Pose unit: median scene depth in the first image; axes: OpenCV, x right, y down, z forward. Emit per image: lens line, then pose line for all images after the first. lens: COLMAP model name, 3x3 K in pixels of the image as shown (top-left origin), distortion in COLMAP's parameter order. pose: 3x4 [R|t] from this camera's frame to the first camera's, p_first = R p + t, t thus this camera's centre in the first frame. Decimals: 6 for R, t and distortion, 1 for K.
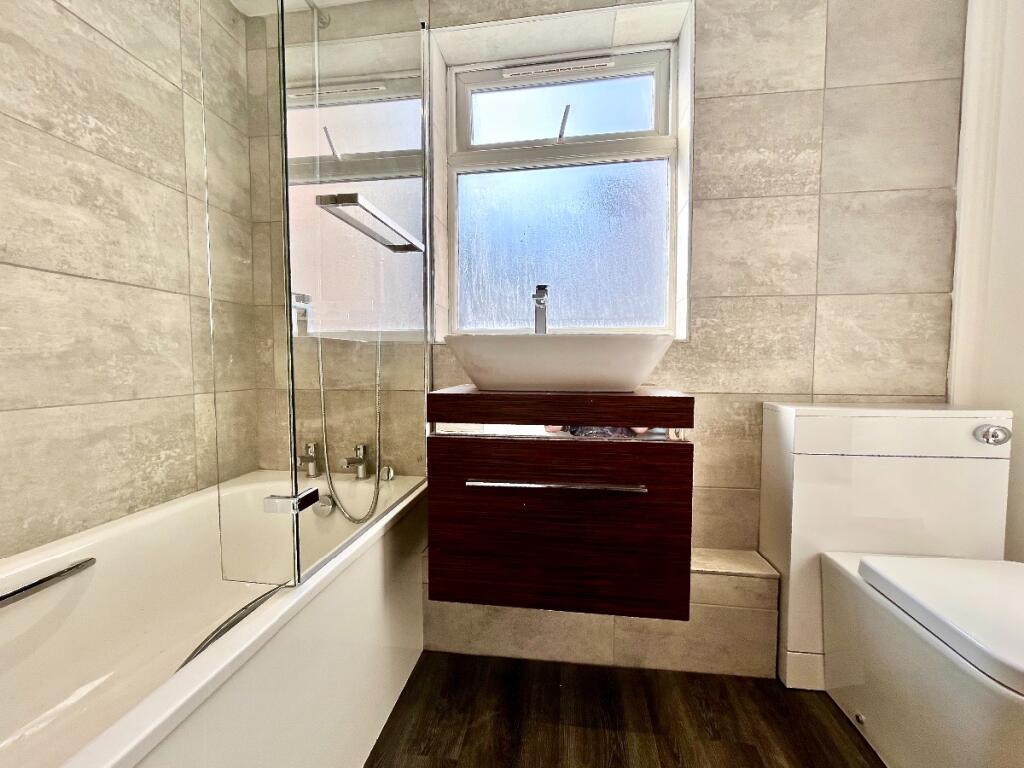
lens RADIAL K [[442.2, 0, 510.2], [0, 442.2, 384.5], [0, 0, 1]] dist [-0.000424, 0.000447]
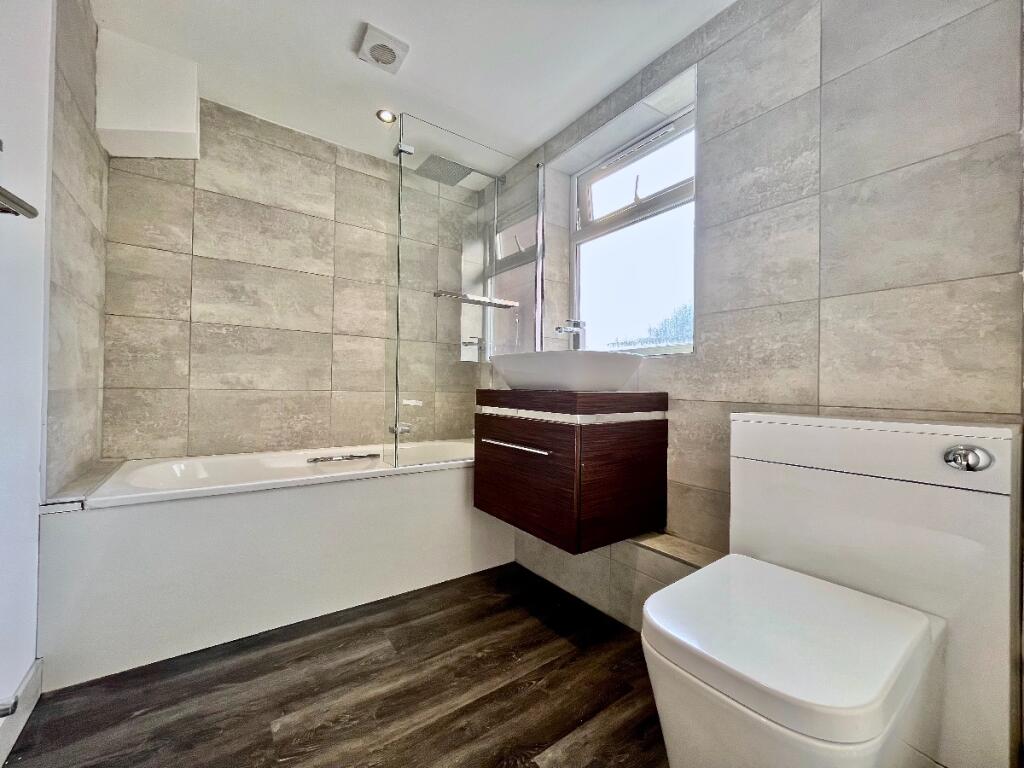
lens RADIAL K [[414.4, 0, 513.3], [0, 414.4, 384.3], [0, 0, 1]] dist [-0.000549, -0.000871]
pose [[0.696392, 0.007260, -0.717625, 0.871260], [-0.056510, 0.997399, -0.044747, 0.052794], [0.715433, 0.071715, 0.694991, -0.052957]]
